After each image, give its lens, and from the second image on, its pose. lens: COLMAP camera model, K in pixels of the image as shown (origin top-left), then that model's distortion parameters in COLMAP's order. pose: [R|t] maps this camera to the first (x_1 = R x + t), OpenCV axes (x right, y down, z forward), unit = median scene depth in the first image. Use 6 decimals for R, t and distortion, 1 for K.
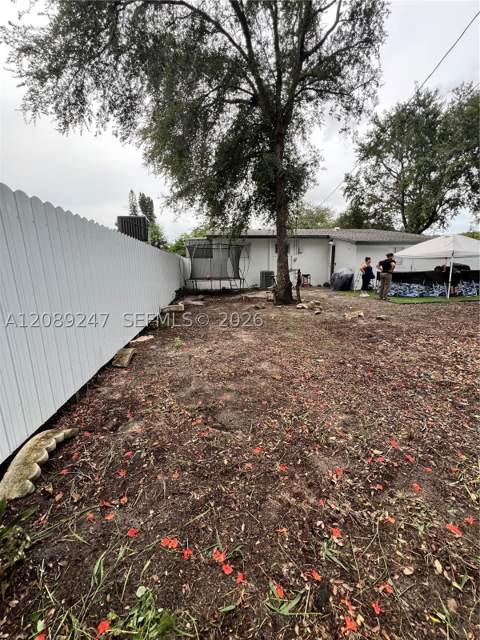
lens RADIAL K [[256.7, 0, 239.9], [0, 256.7, 320.8], [0, 0, 1]] dist [-0.002476, 0.000710]
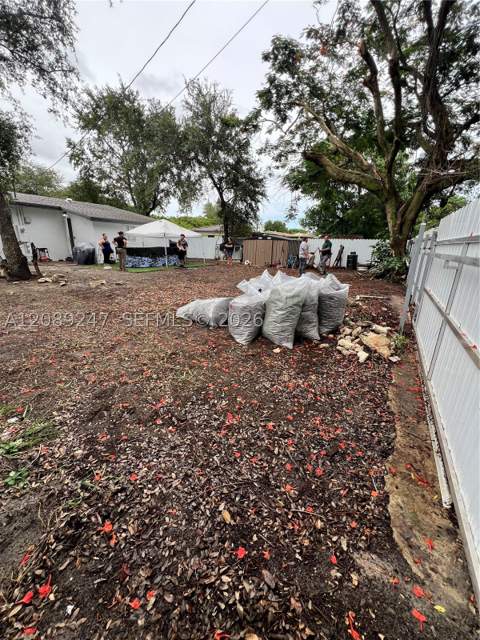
lens RADIAL K [[256.7, 0, 237.9], [0, 256.7, 321.2], [0, 0, 1]] dist [-0.002476, 0.000710]
pose [[0.634246, -0.196219, 0.747817, -0.037416], [0.123136, 0.980548, 0.152850, 0.023789], [-0.763263, -0.004861, 0.646070, -0.140719]]
